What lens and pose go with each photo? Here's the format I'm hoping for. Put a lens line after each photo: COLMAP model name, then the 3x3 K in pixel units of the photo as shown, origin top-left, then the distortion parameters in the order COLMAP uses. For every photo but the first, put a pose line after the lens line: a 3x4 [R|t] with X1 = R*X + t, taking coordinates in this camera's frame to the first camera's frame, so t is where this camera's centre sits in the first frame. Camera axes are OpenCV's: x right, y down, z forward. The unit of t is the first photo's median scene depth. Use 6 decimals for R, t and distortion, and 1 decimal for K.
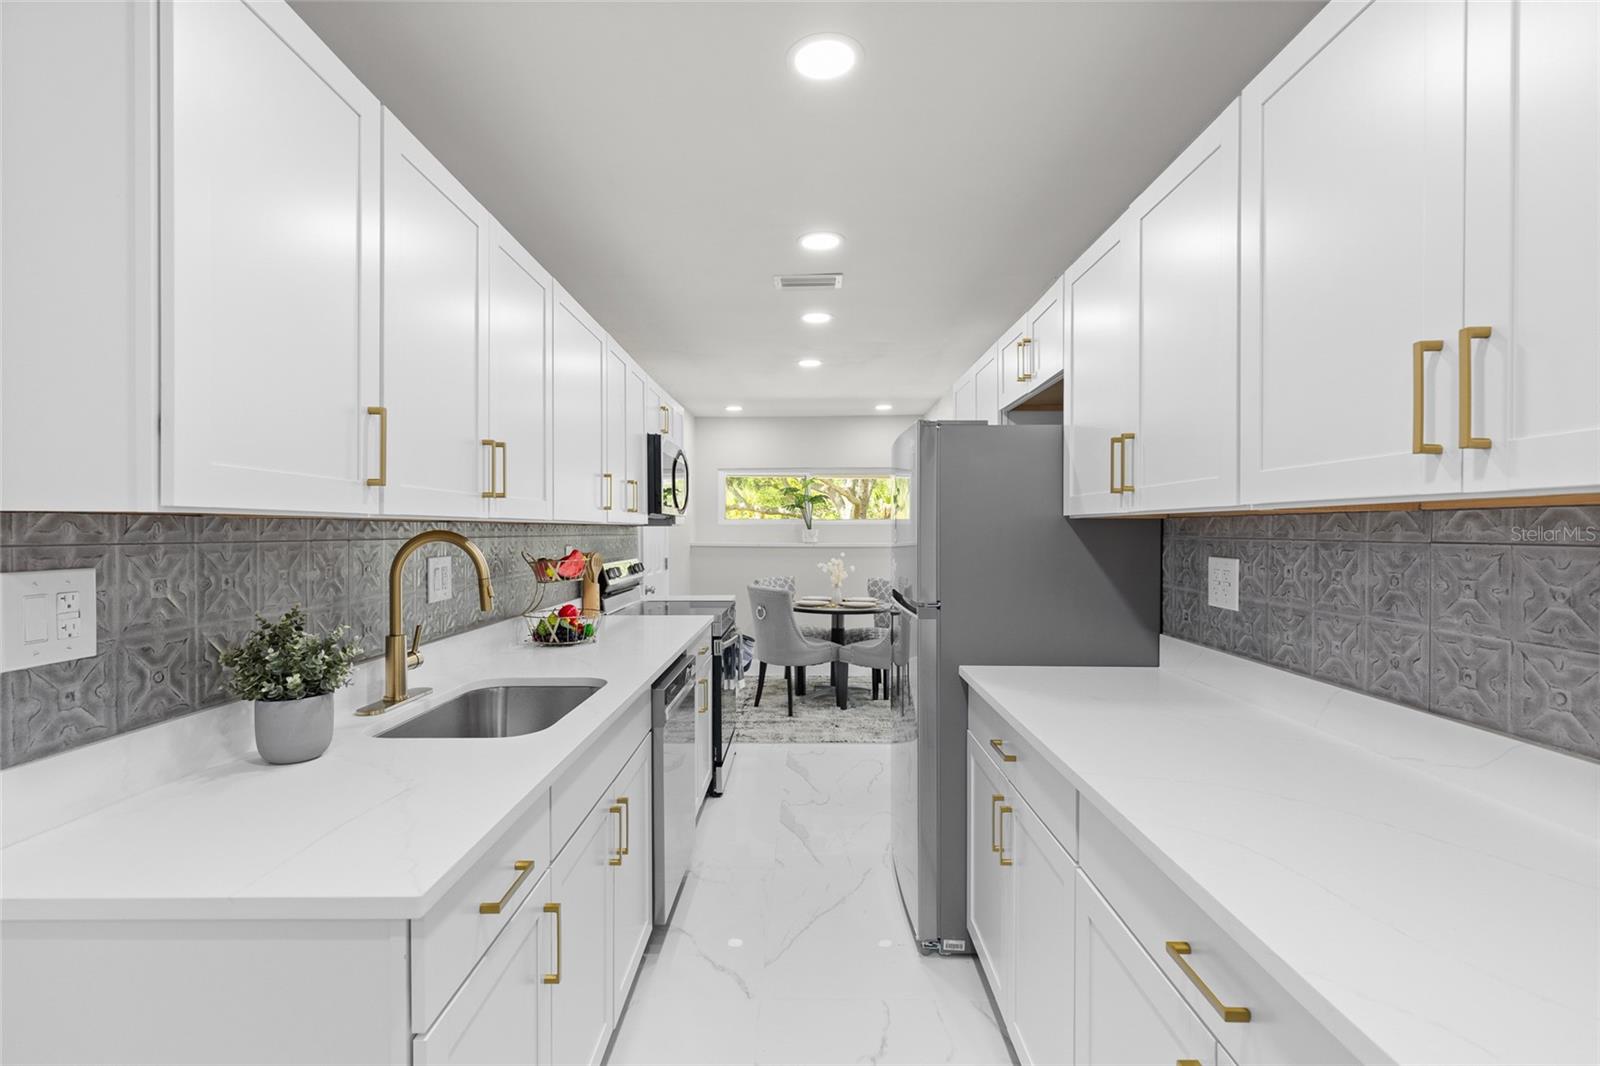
lens RADIAL K [[731.1, 0, 806.1], [0, 731.1, 527.5], [0, 0, 1]] dist [0.008006, -0.000805]
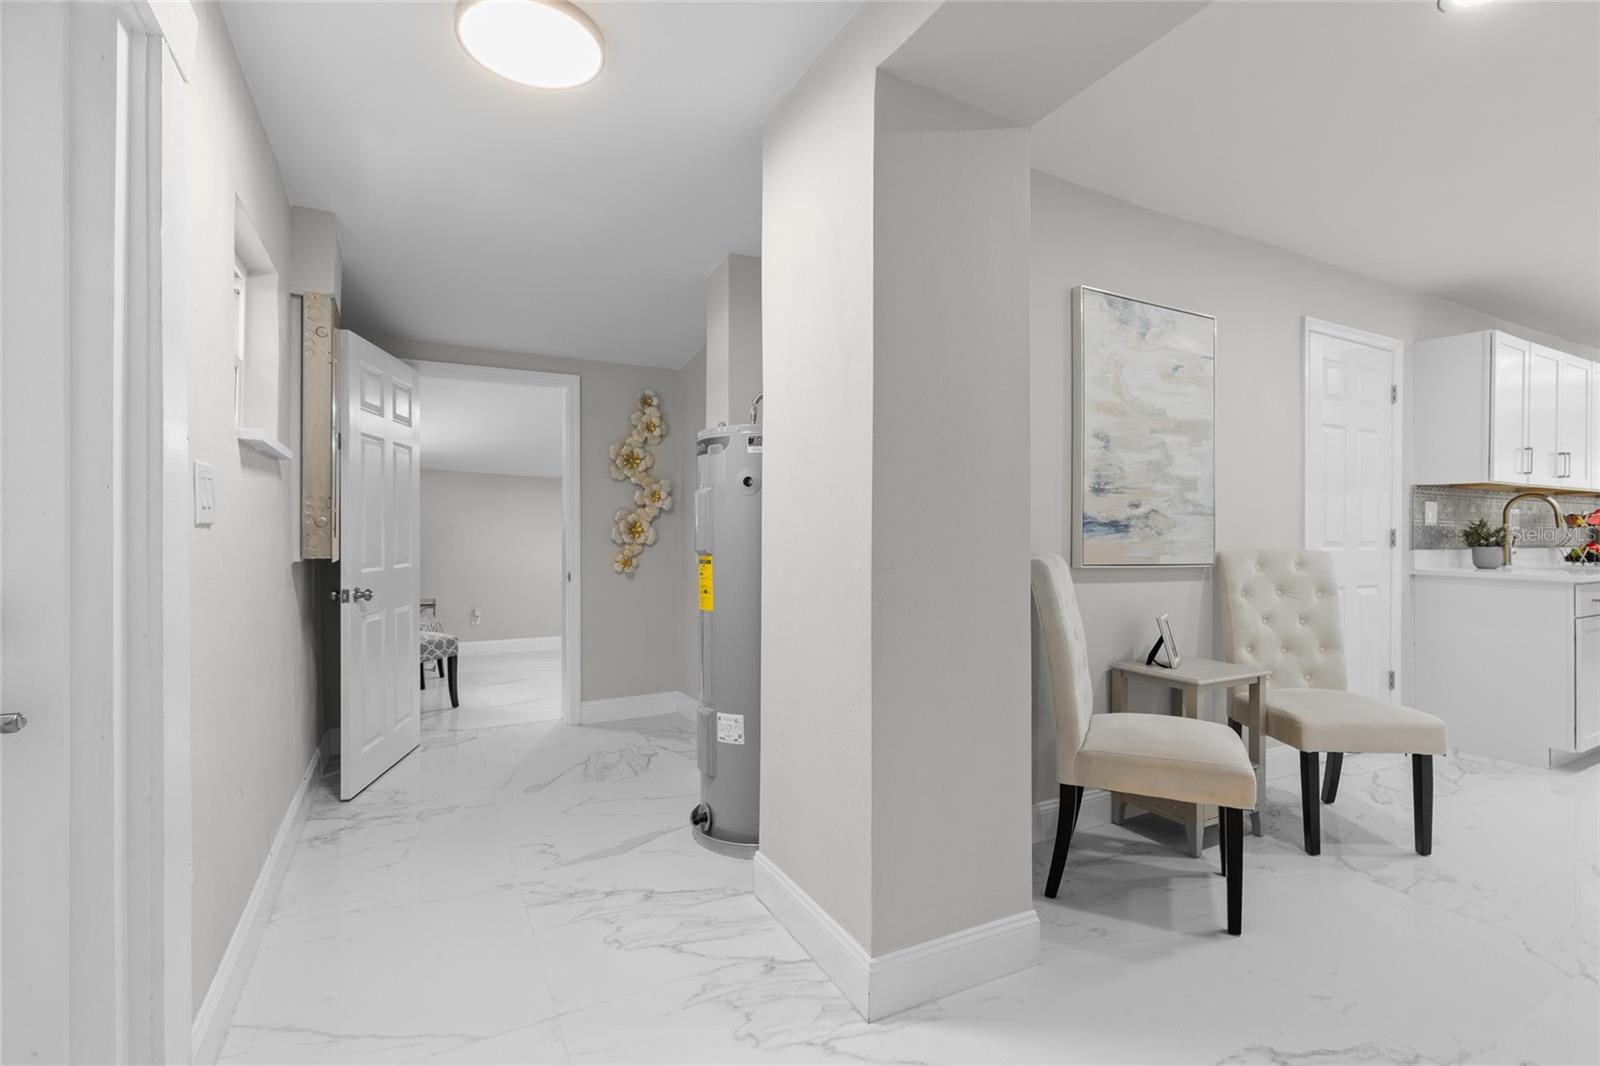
lens RADIAL K [[731.1, 0, 806.1], [0, 731.1, 527.5], [0, 0, 1]] dist [0.008006, -0.000805]
pose [[0.483077, -0.000231, -0.875578, 0.427011], [-0.001008, 0.999999, -0.000820, 0.116505], [0.875577, 0.001278, 0.483076, -2.115824]]
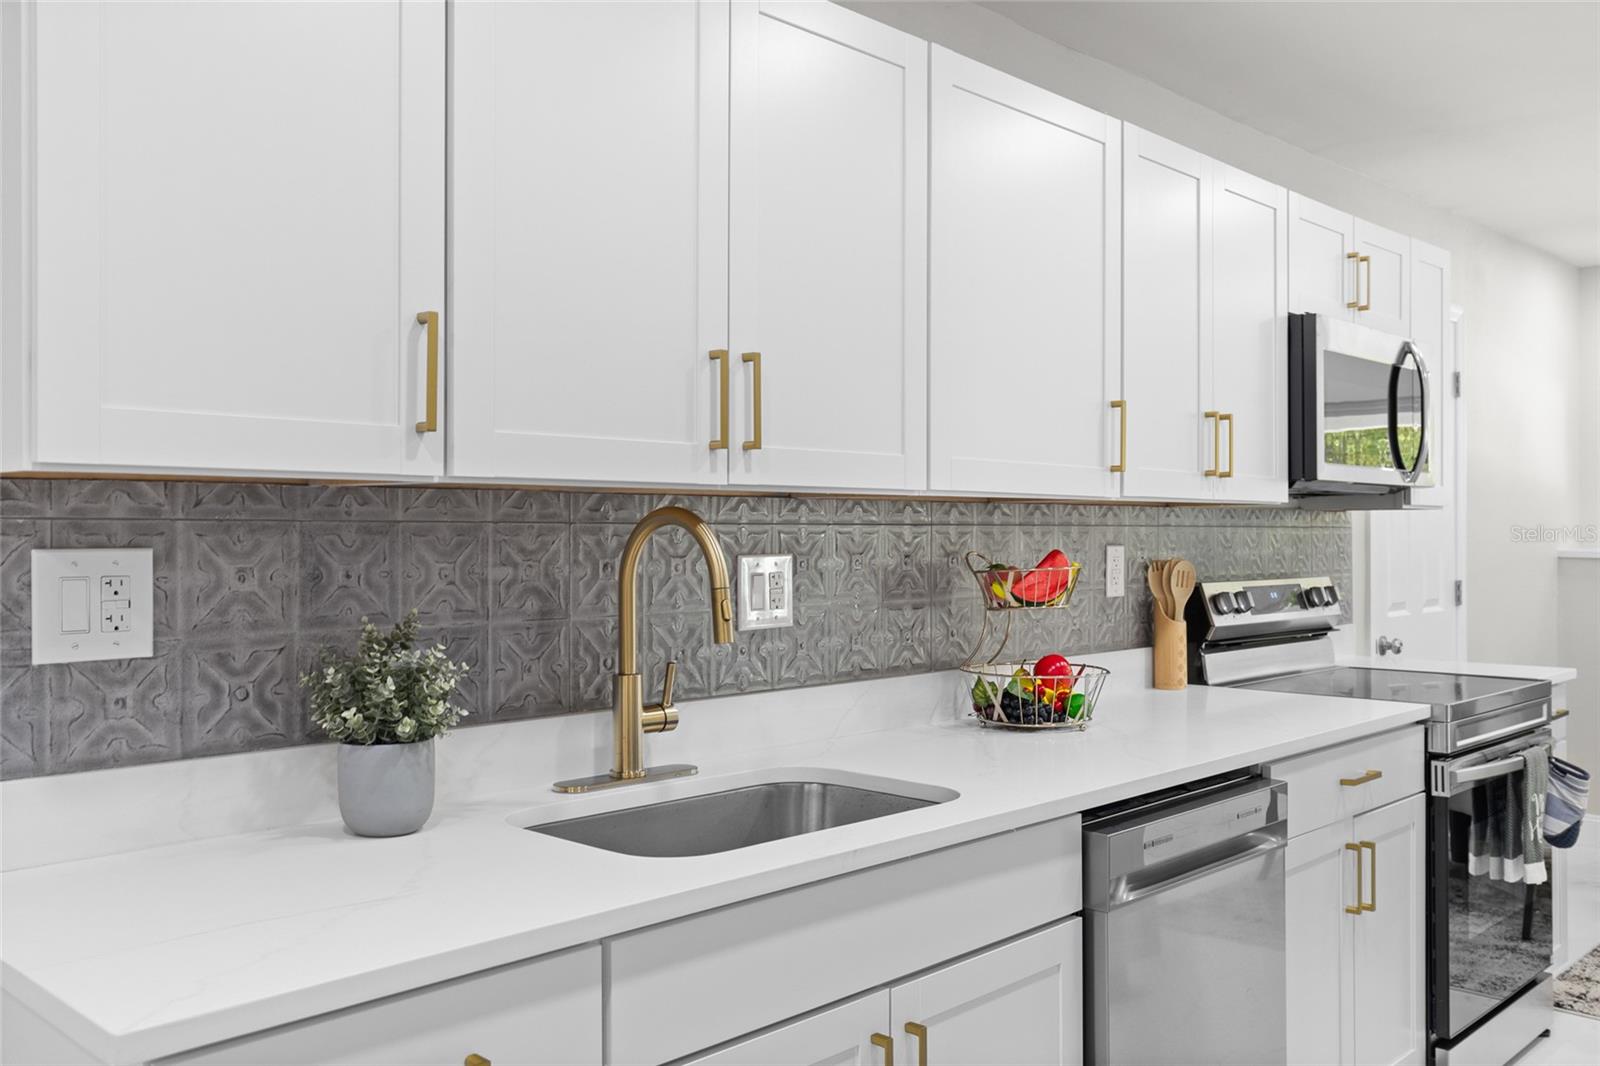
lens RADIAL K [[1392.1, 0, 800.0], [0, 1392.1, 533.0], [0, 0, 1]] dist [0.000506, -0.003695]
pose [[0.719760, 0.001411, -0.694221, 0.373610], [0.002520, 0.999986, 0.004644, 0.020471], [0.694218, -0.005092, 0.719747, 0.244360]]
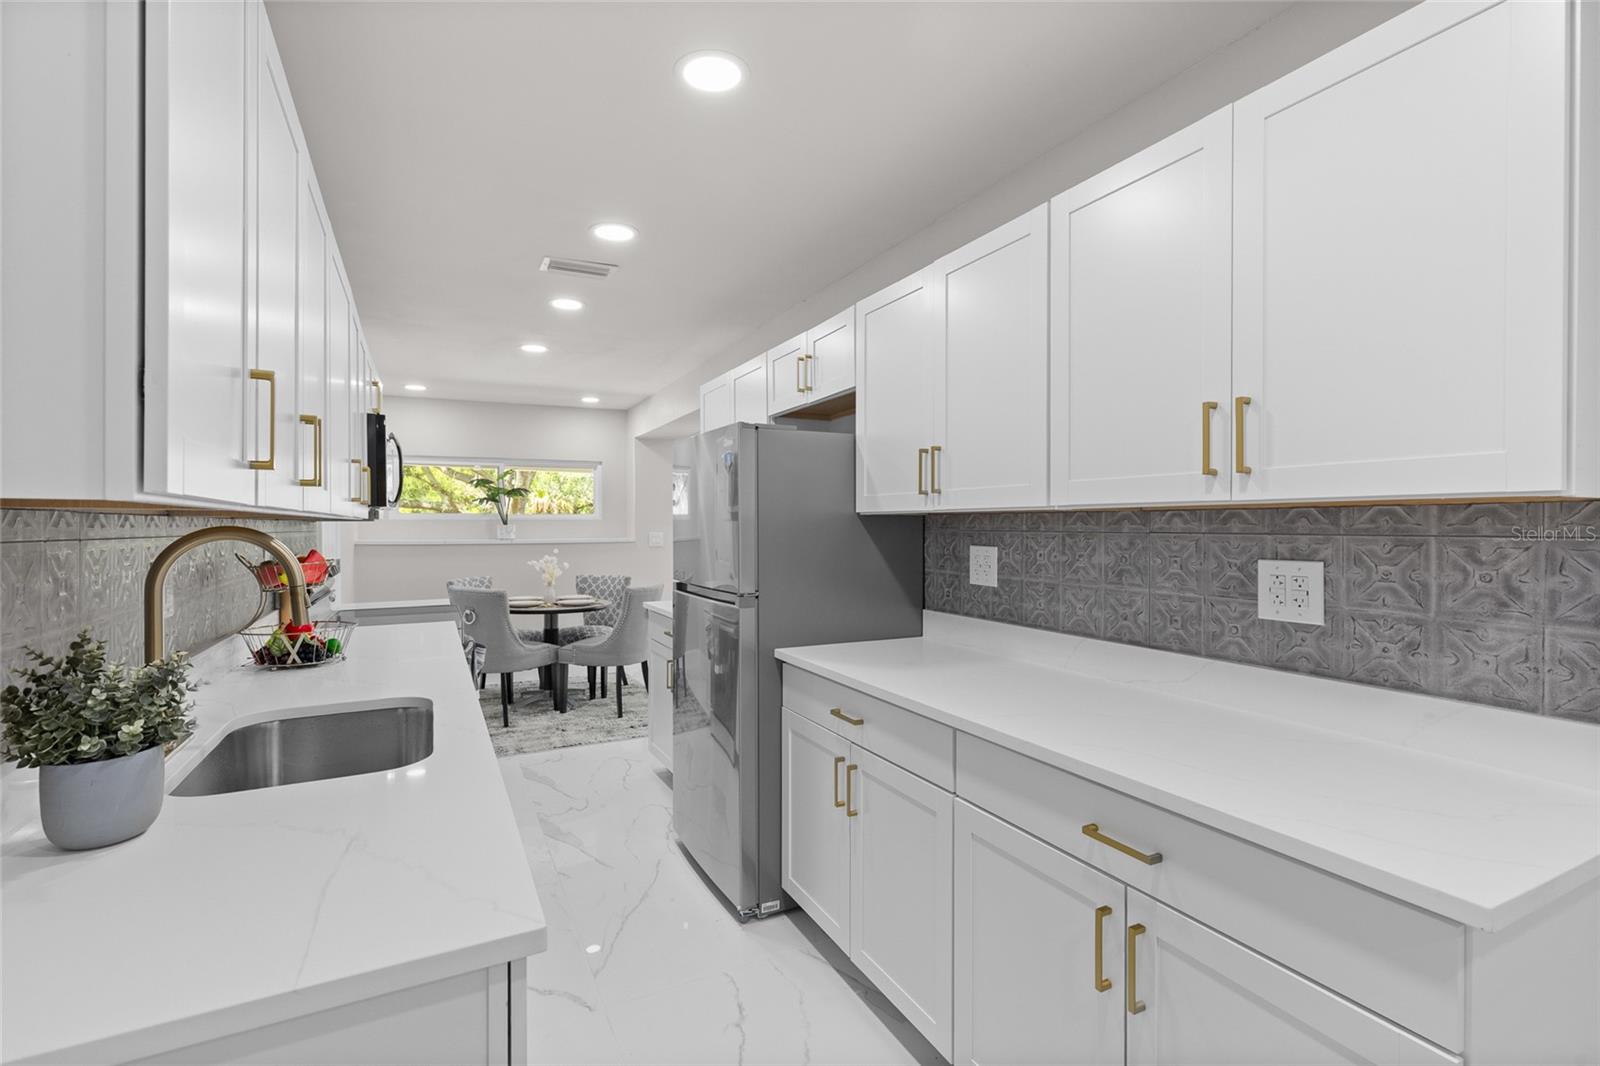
lens RADIAL K [[724.2, 0, 812.8], [0, 724.2, 519.3], [0, 0, 1]] dist [0.012919, -0.000819]
pose [[0.884525, 0.001920, 0.466490, -0.309877], [0.000259, 0.999989, -0.004607, 0.000176], [-0.466494, 0.004196, 0.884515, 0.018309]]
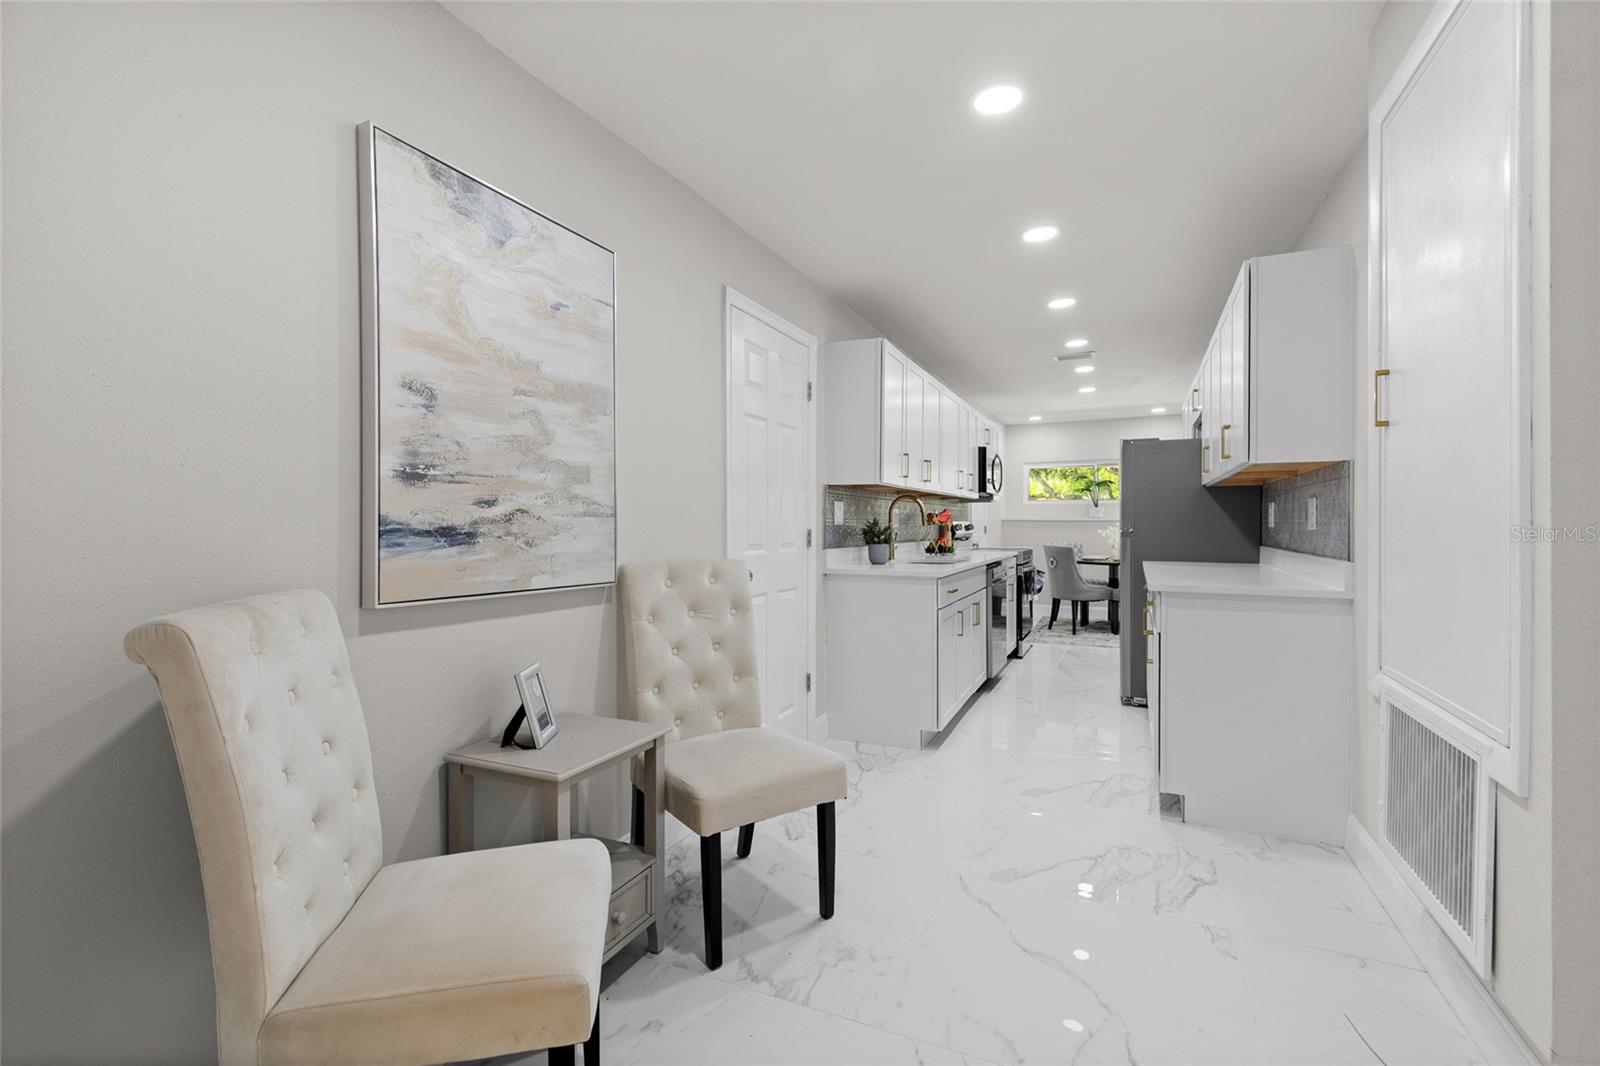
lens RADIAL K [[731.1, 0, 806.1], [0, 731.1, 527.5], [0, 0, 1]] dist [0.008006, -0.000805]
pose [[0.915194, 0.001964, -0.403009, 0.218636], [0.002131, 0.999951, 0.009713, 0.093848], [0.403008, -0.009748, 0.915145, -1.515549]]
